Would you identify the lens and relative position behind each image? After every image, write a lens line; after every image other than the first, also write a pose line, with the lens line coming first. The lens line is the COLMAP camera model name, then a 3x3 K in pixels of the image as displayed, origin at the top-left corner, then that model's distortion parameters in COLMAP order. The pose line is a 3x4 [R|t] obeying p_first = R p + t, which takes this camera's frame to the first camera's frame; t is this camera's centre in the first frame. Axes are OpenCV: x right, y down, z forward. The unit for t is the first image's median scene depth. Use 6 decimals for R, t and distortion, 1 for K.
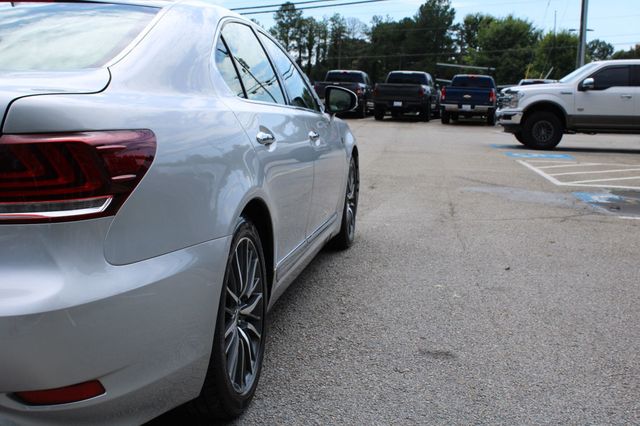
lens RADIAL K [[765.4, 0, 320.0], [0, 765.4, 213.0], [0, 0, 1]] dist [-0.090184, 0.006523]
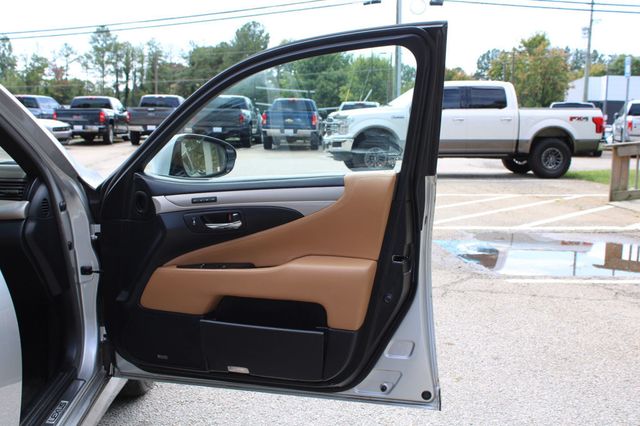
lens RADIAL K [[744.2, 0, 320.0], [0, 744.2, 213.0], [0, 0, 1]] dist [-0.068905, 0.008089]
pose [[0.971972, -0.041999, 0.231313, 0.013081], [0.047869, 0.998657, -0.019819, -0.025497], [-0.230170, 0.030336, 0.972677, 0.125214]]
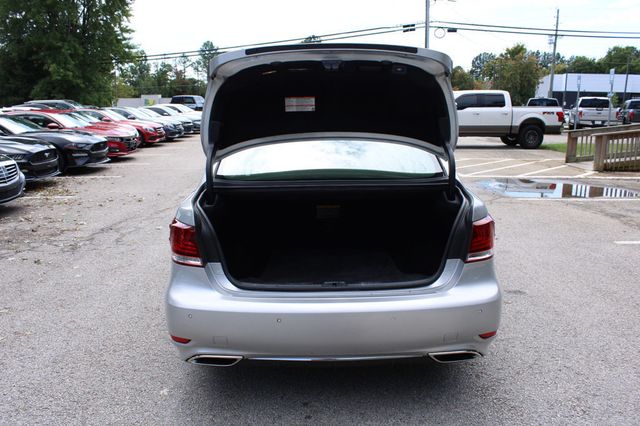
lens RADIAL K [[531.3, 0, 320.0], [0, 531.3, 213.0], [0, 0, 1]] dist [-0.170338, 0.142902]
pose [[0.985779, -0.057890, 0.157764, -0.102107], [0.049630, 0.997207, 0.055806, -0.022106], [-0.160554, -0.047182, 0.985899, -0.042800]]
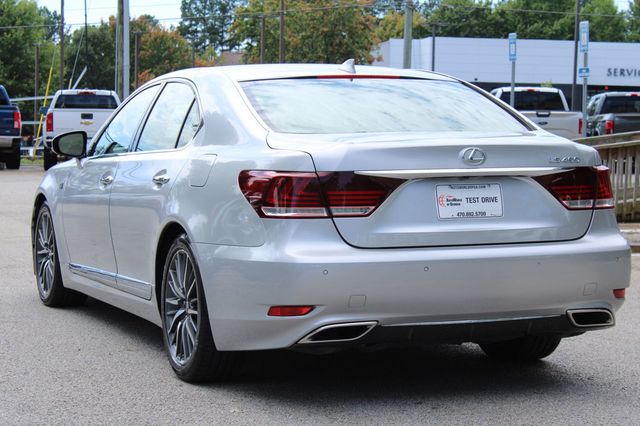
lens RADIAL K [[1503.0, 0, 320.0], [0, 1503.0, 213.0], [0, 0, 1]] dist [0.060524, 0.332113]
pose [[0.858909, -0.048790, 0.509799, -0.291296], [0.092455, 0.993868, -0.060651, 0.018634], [-0.503713, 0.099227, 0.858153, -0.197507]]
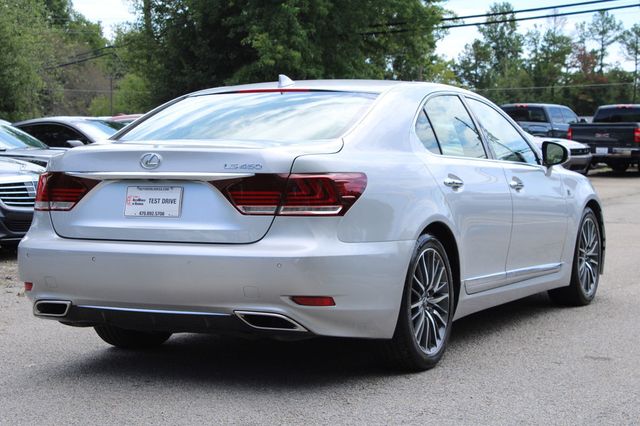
lens RADIAL K [[1342.5, 0, 320.0], [0, 1342.5, 213.0], [0, 0, 1]] dist [-0.003545, -0.022923]
pose [[0.956002, -0.000805, -0.293360, 0.068482], [-0.028873, 0.994883, -0.096822, 0.033155], [0.291936, 0.101032, 0.951087, -0.229620]]
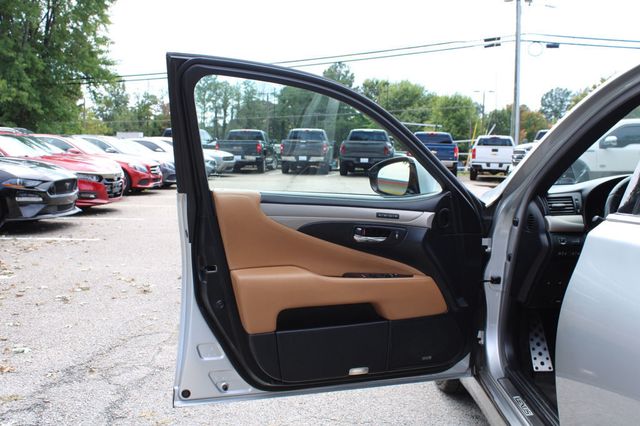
lens RADIAL K [[684.8, 0, 320.0], [0, 684.8, 213.0], [0, 0, 1]] dist [-0.102059, 0.067230]
pose [[0.990845, -0.020660, 0.133415, -0.152999], [0.028845, 0.997799, -0.059714, -0.029465], [-0.131888, 0.063015, 0.989260, 0.149323]]
